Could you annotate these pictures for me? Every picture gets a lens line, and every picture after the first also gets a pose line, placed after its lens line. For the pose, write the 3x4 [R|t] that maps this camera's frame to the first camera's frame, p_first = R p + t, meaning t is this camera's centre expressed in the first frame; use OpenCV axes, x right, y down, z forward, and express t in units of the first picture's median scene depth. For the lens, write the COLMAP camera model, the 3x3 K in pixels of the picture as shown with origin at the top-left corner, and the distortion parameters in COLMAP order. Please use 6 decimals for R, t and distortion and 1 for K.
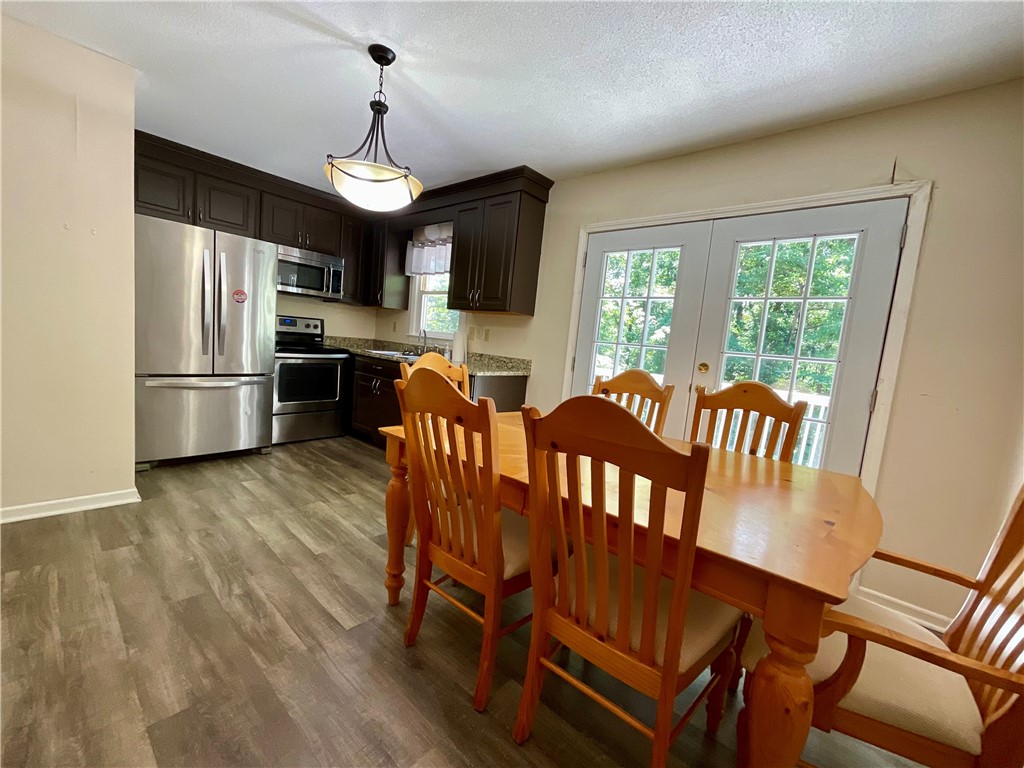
lens RADIAL K [[416.8, 0, 511.5], [0, 416.8, 384.0], [0, 0, 1]] dist [-0.003346, -0.001633]
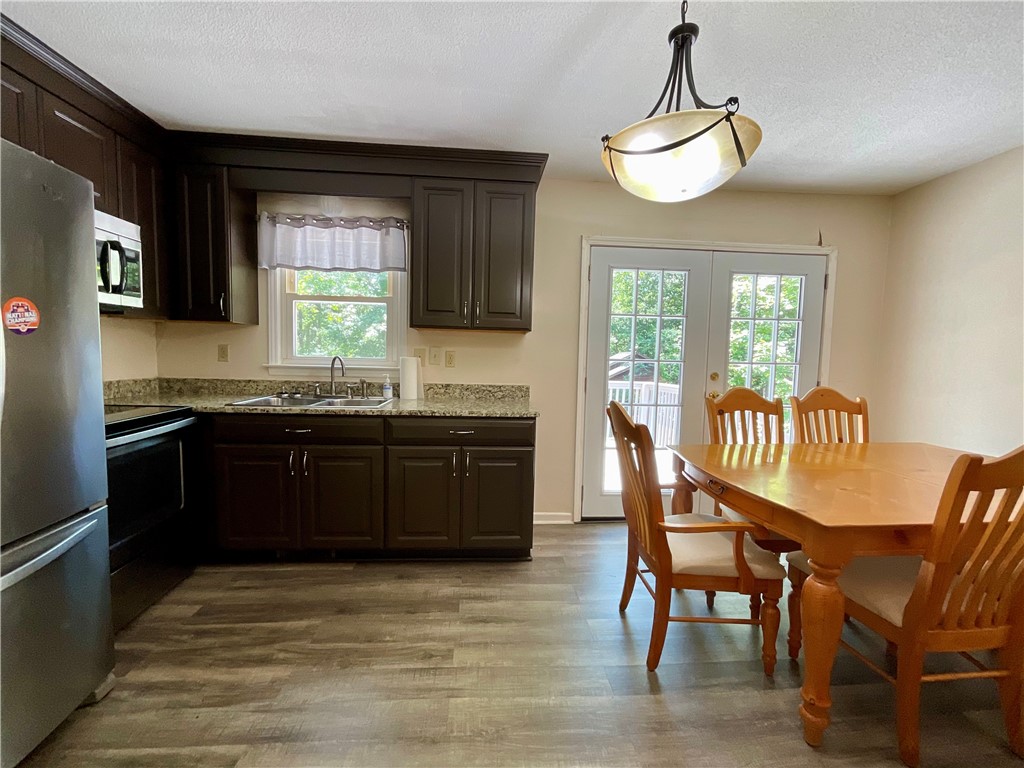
lens RADIAL K [[416.8, 0, 508.4], [0, 416.8, 382.8], [0, 0, 1]] dist [-0.003346, -0.001633]
pose [[0.695558, -0.126517, 0.707243, -0.578599], [0.115727, 0.991249, 0.063507, -0.120610], [-0.709088, 0.037674, 0.704112, 0.428412]]
